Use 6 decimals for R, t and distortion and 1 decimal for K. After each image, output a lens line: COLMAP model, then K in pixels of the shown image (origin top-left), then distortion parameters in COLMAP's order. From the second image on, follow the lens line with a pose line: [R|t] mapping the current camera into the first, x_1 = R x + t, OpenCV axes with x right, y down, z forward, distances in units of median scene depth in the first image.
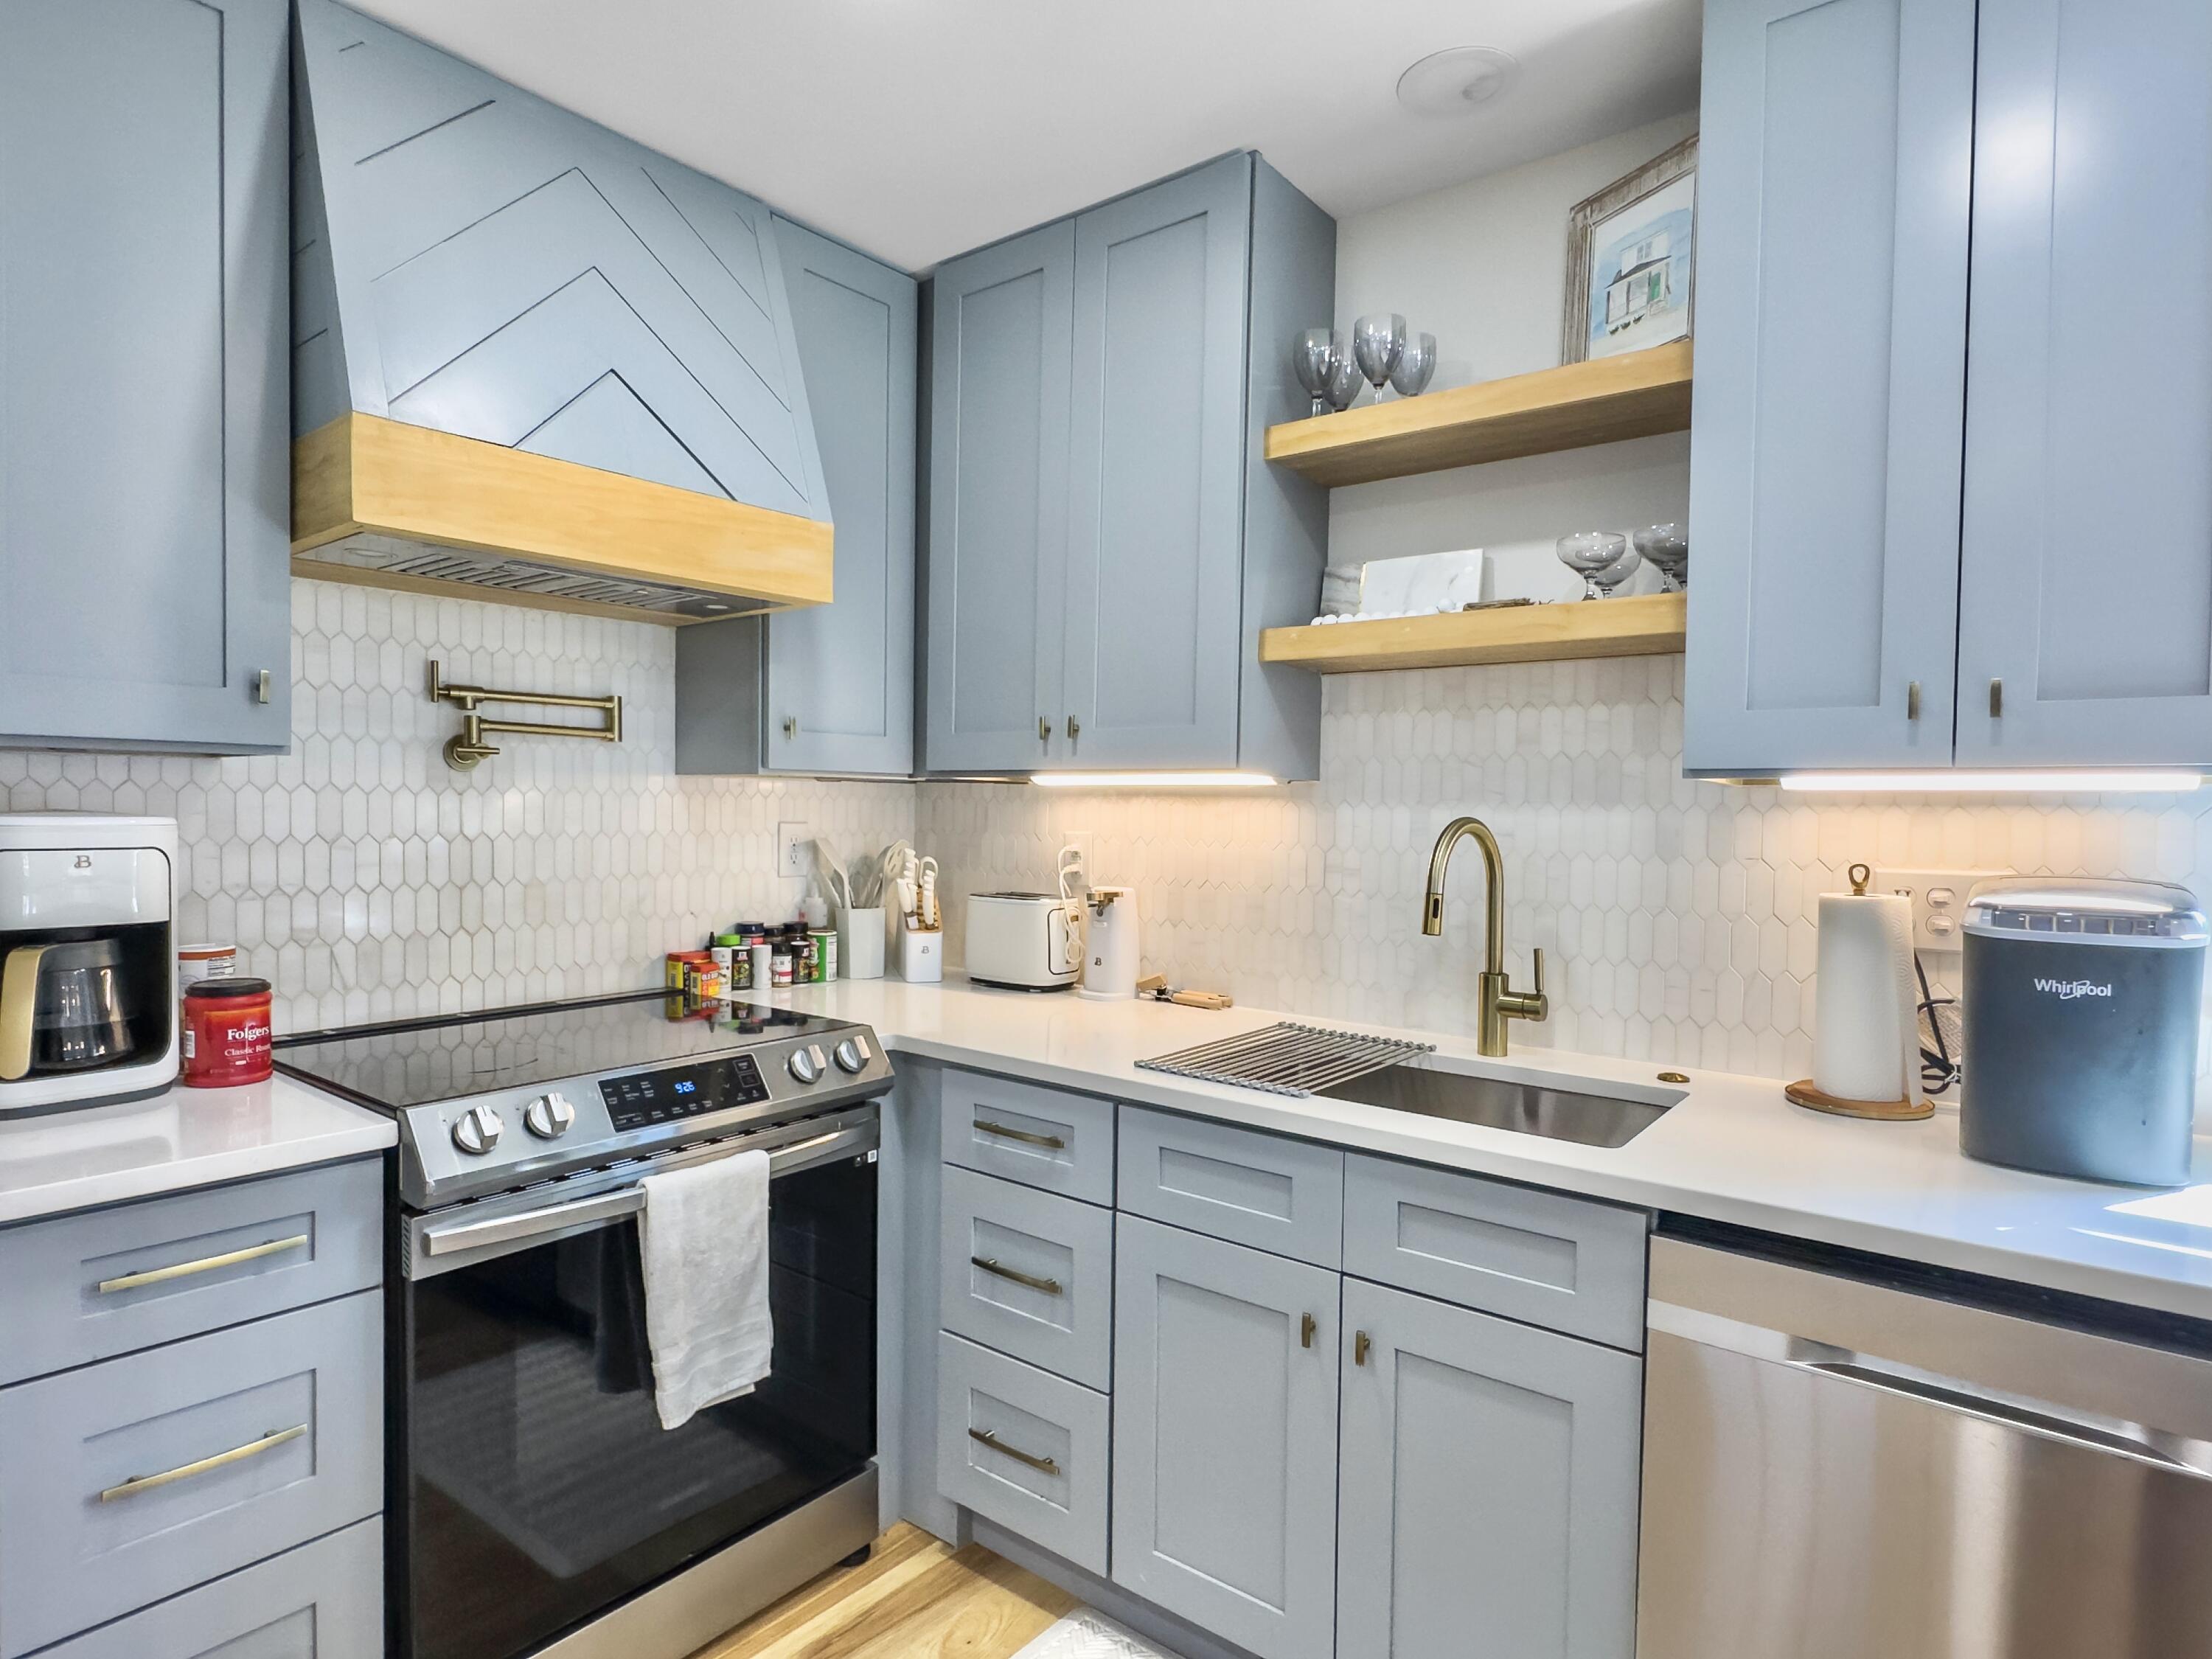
lens RADIAL K [[1208.3, 0, 1100.5], [0, 1208.3, 841.9], [0, 0, 1]] dist [-0.009949, -0.000868]
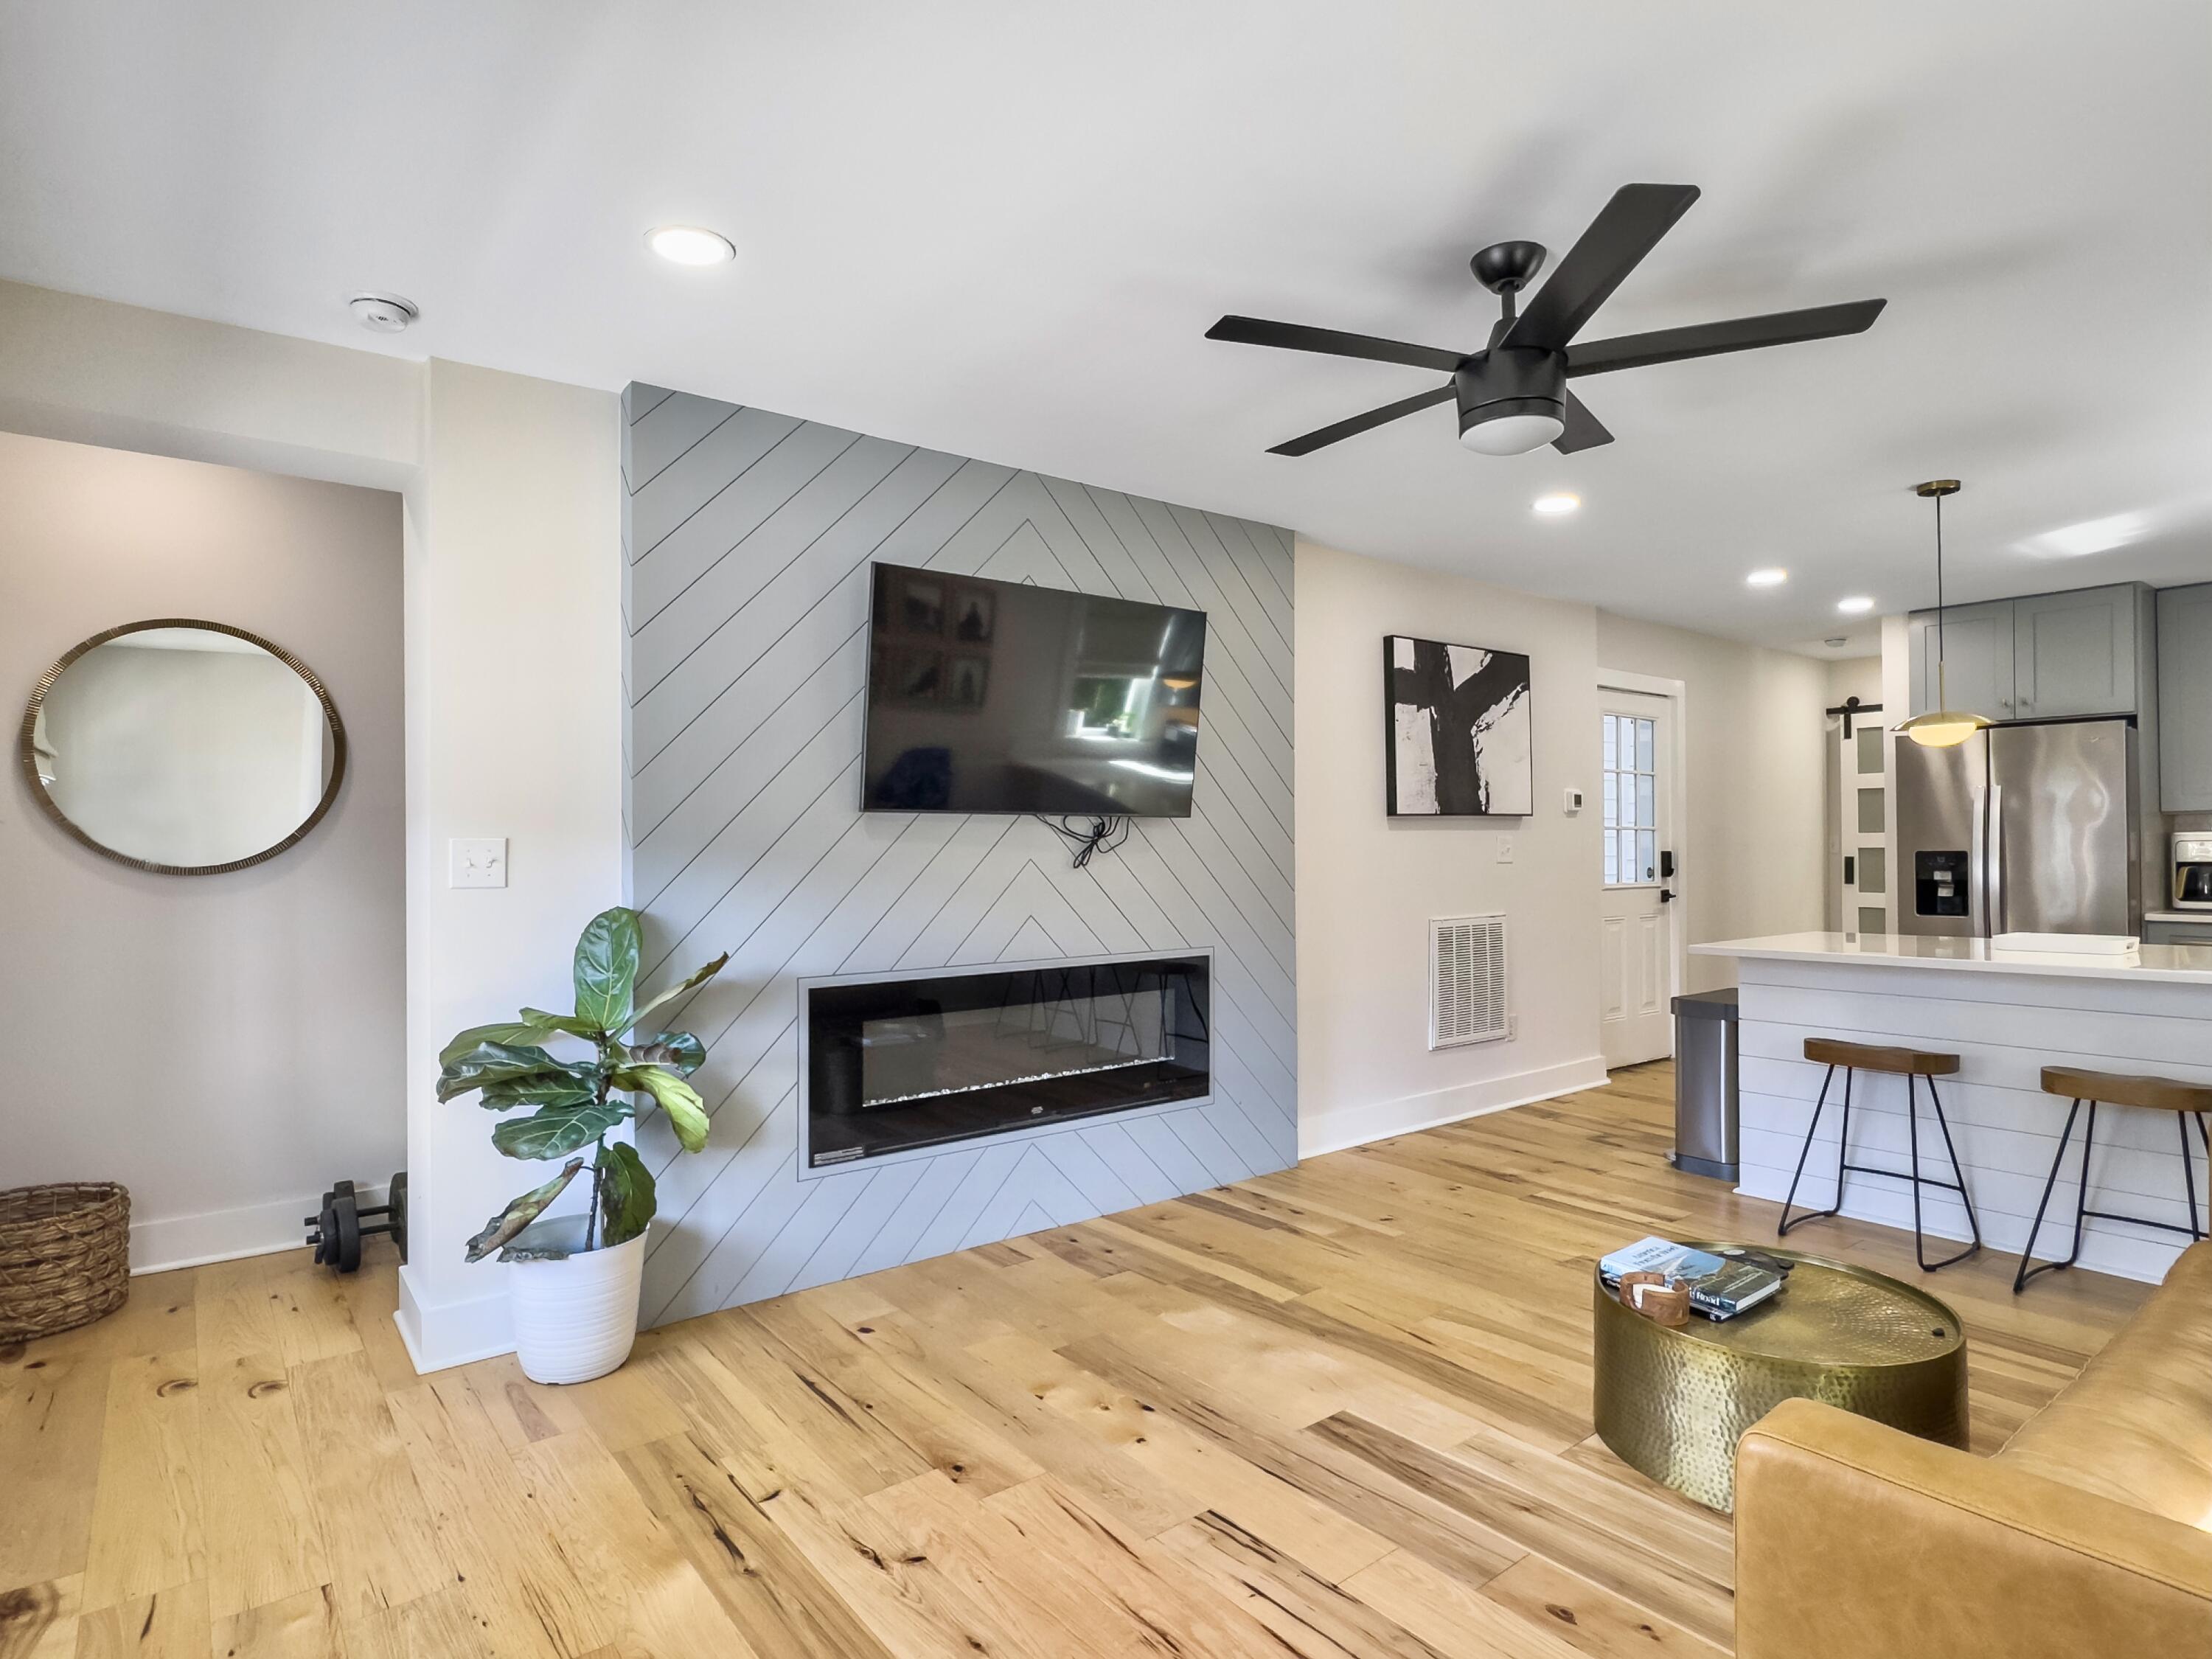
lens RADIAL K [[1172.9, 0, 1105.2], [0, 1172.9, 840.3], [0, 0, 1]] dist [-0.010087, 0.002367]
pose [[-0.240095, -0.021035, -0.970521, 2.510472], [-0.023013, 0.999608, -0.015972, 0.102109], [0.970476, 0.018500, -0.240485, -1.035255]]
